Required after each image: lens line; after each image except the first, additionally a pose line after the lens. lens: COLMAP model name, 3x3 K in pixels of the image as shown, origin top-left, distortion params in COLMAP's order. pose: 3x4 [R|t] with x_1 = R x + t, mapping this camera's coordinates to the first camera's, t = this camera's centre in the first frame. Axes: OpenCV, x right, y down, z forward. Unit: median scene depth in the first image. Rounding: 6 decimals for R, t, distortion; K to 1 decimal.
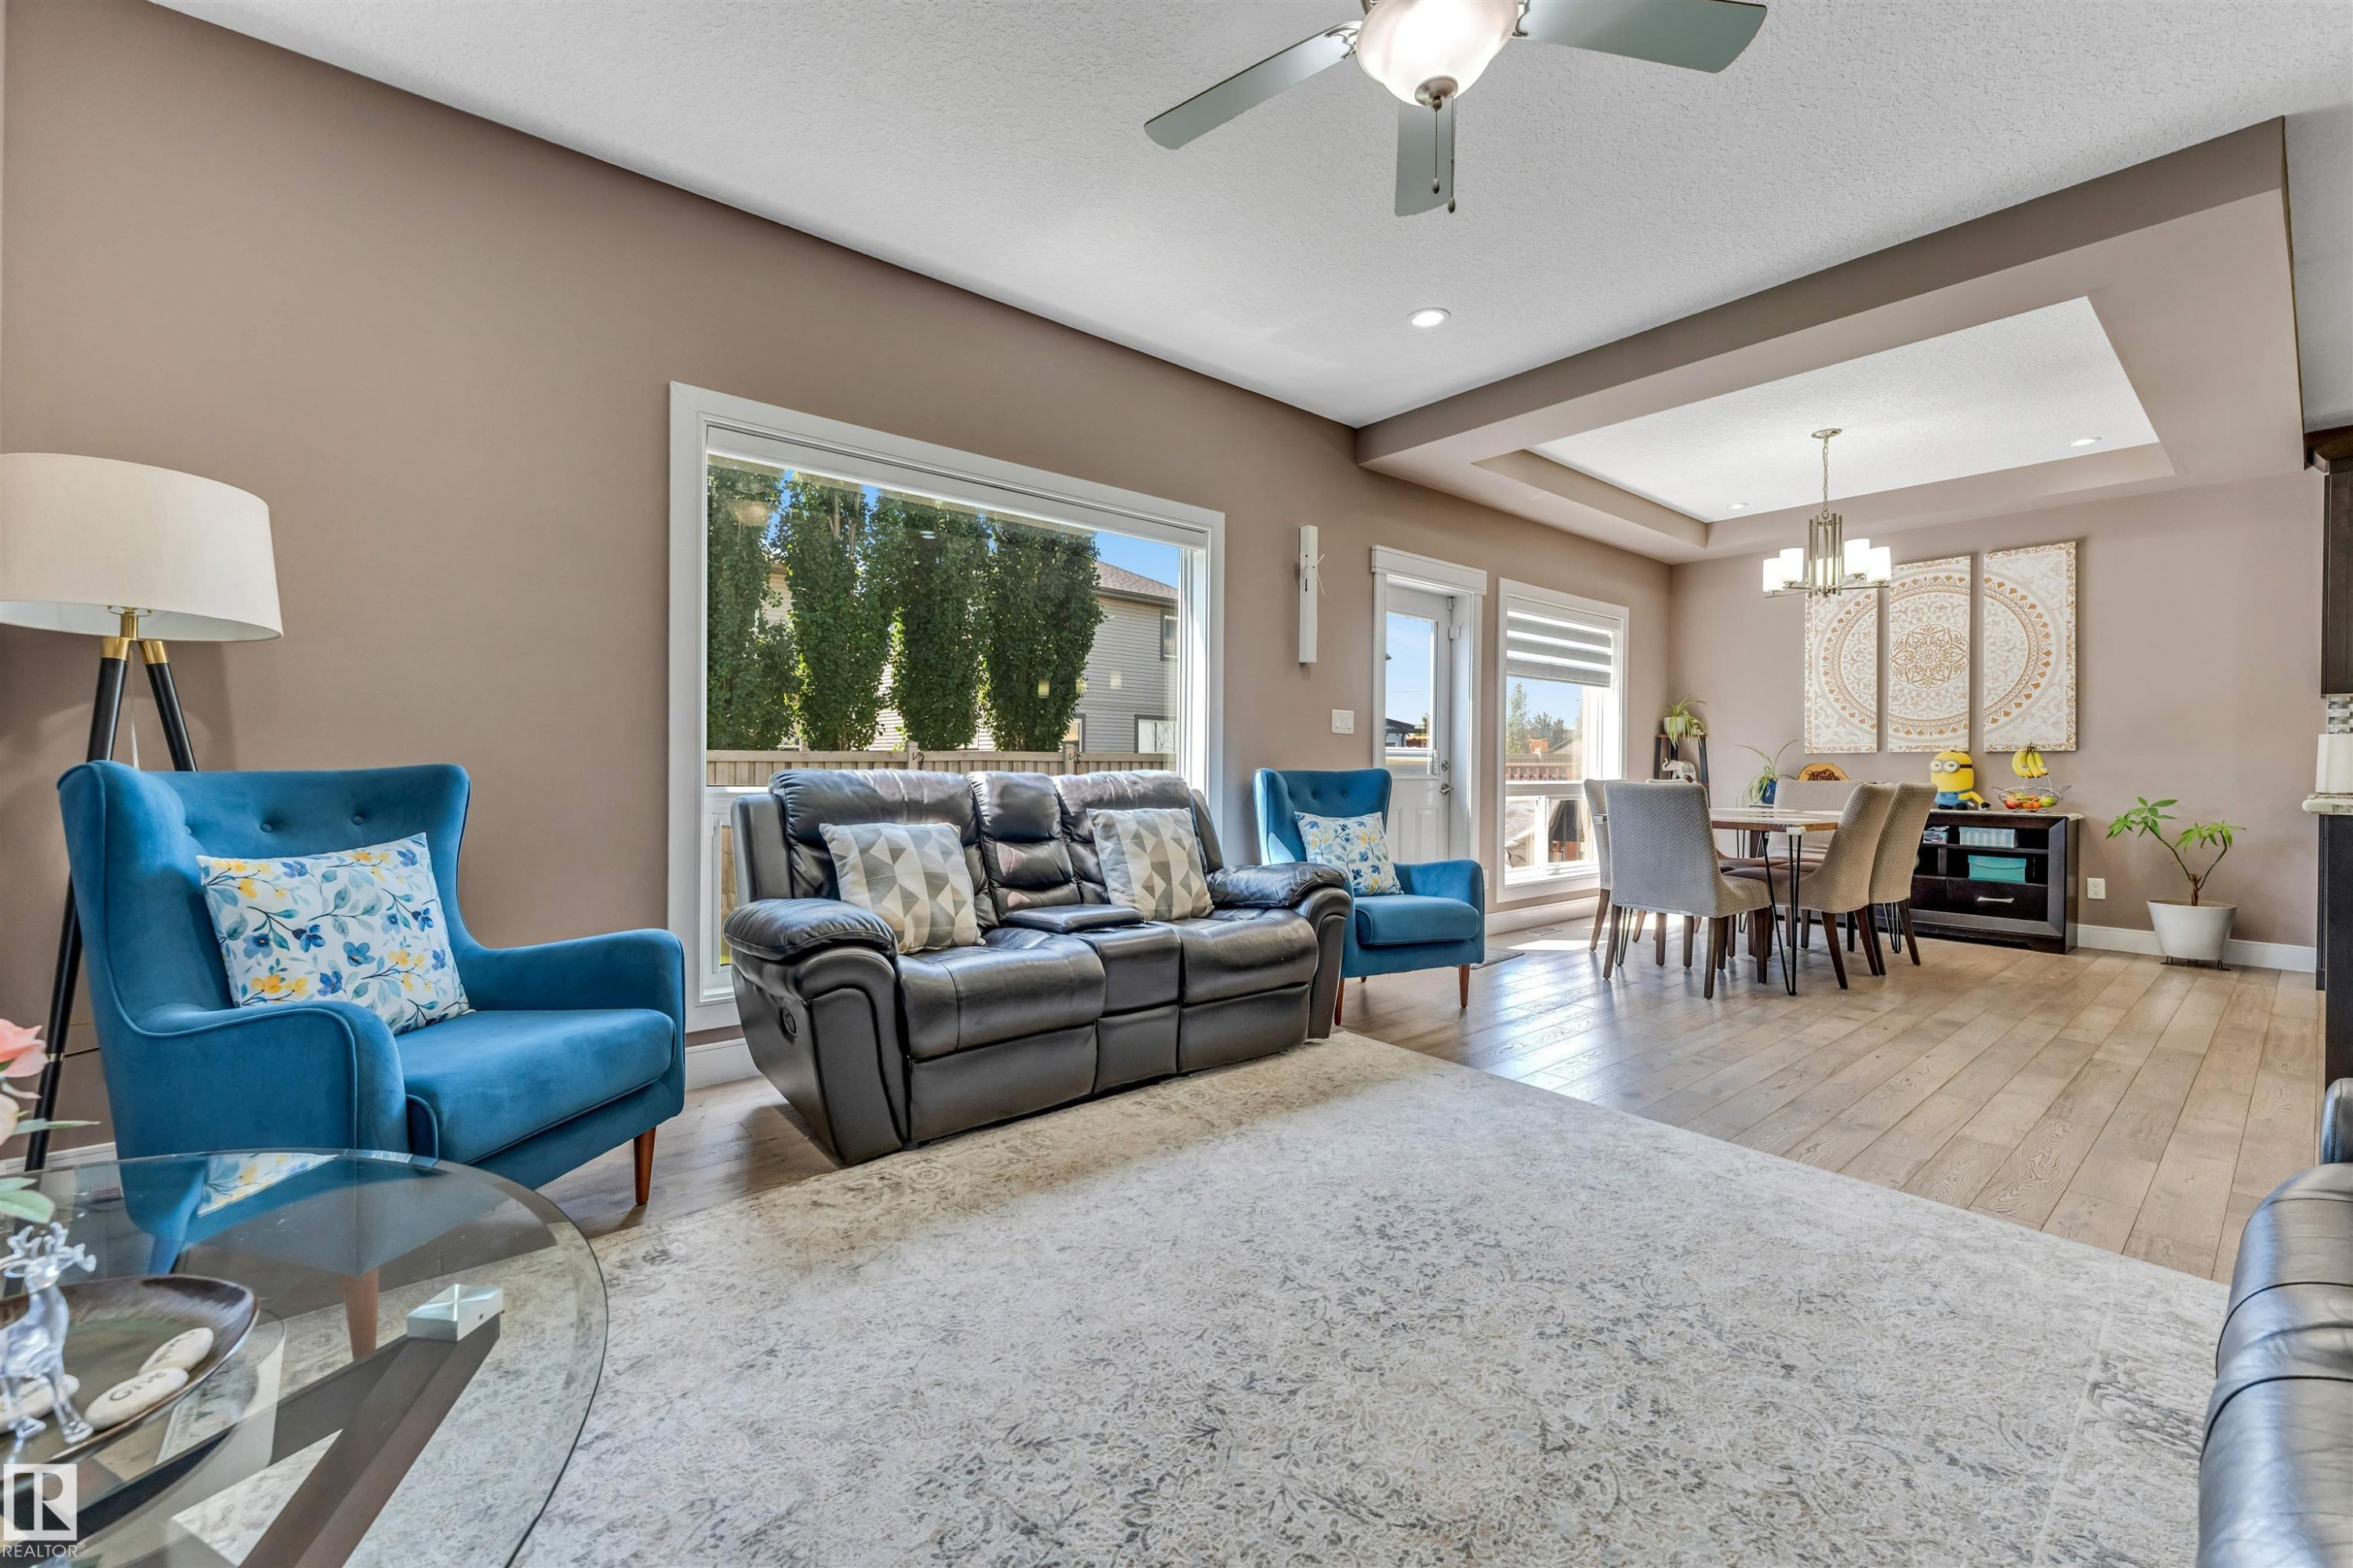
lens RADIAL K [[938.3, 0, 1152.5], [0, 938.3, 770.1], [0, 0, 1]] dist [-0.001133, -0.000691]
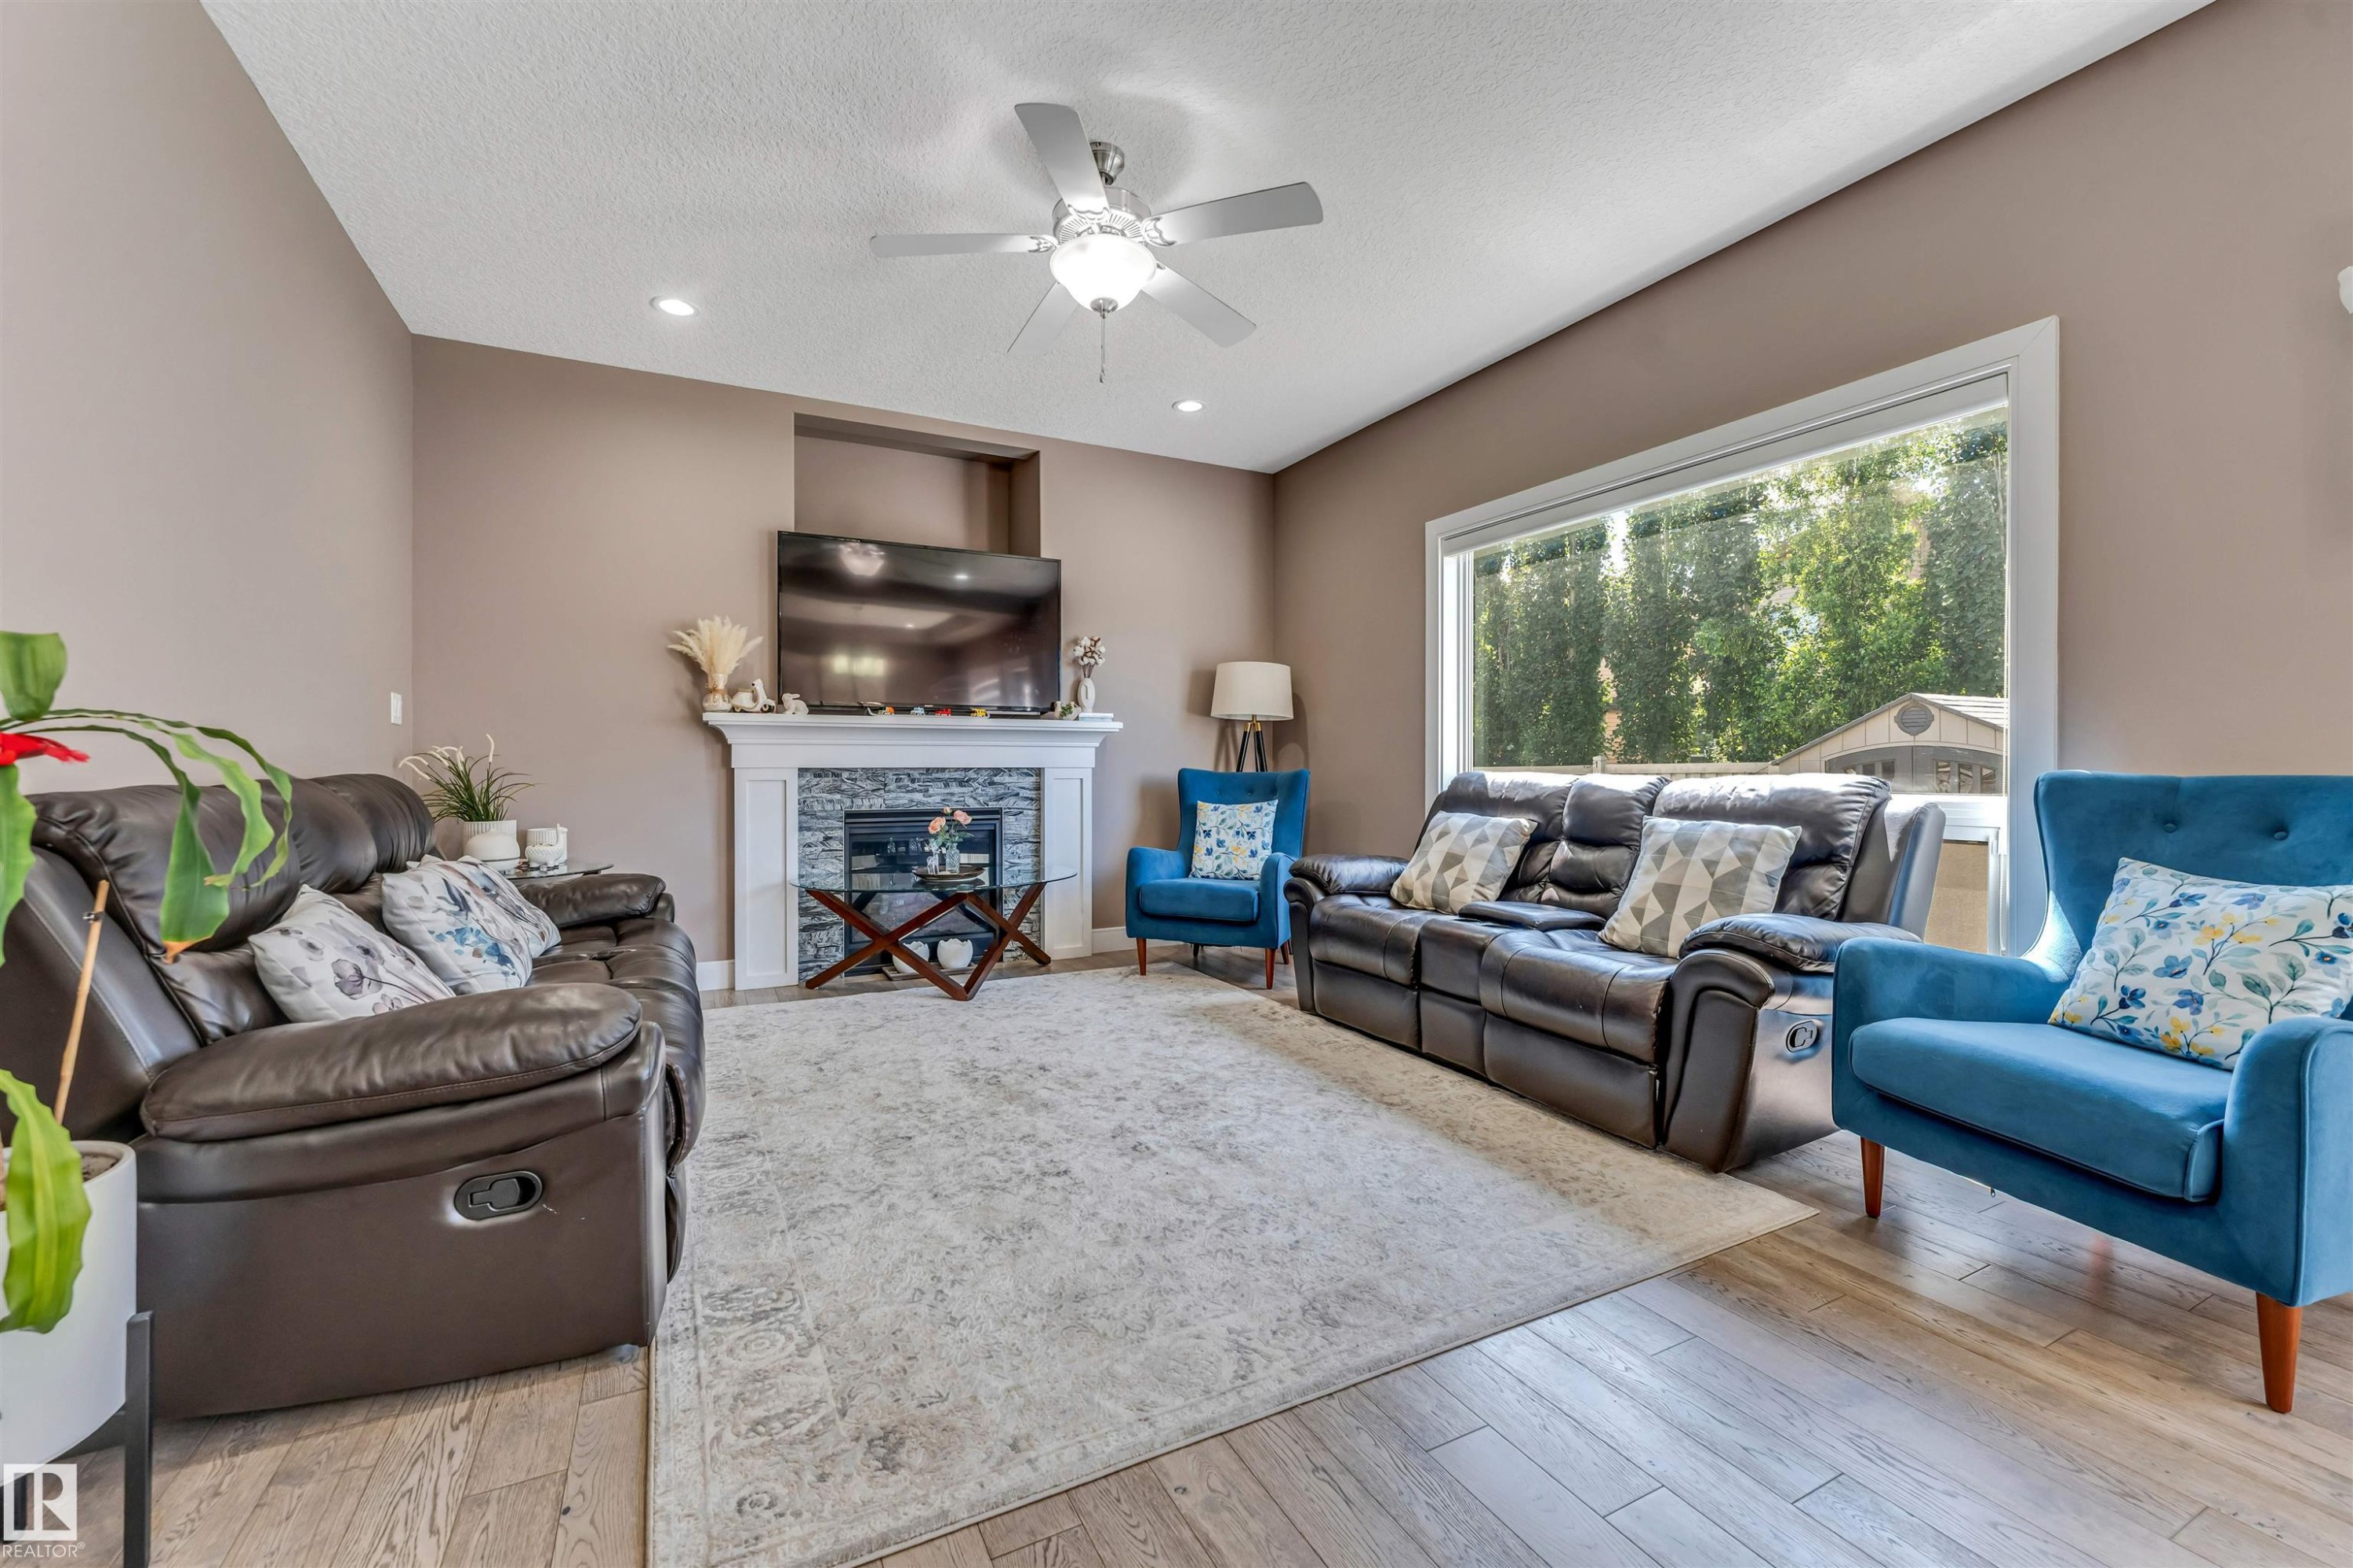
lens RADIAL K [[938.3, 0, 1164.6], [0, 938.3, 771.4], [0, 0, 1]] dist [-0.001133, -0.000691]
pose [[-0.204285, -0.002956, -0.978907, 0.565404], [-0.007434, 0.999971, -0.001468, 0.001889], [0.978883, 0.006978, -0.204301, 0.460686]]
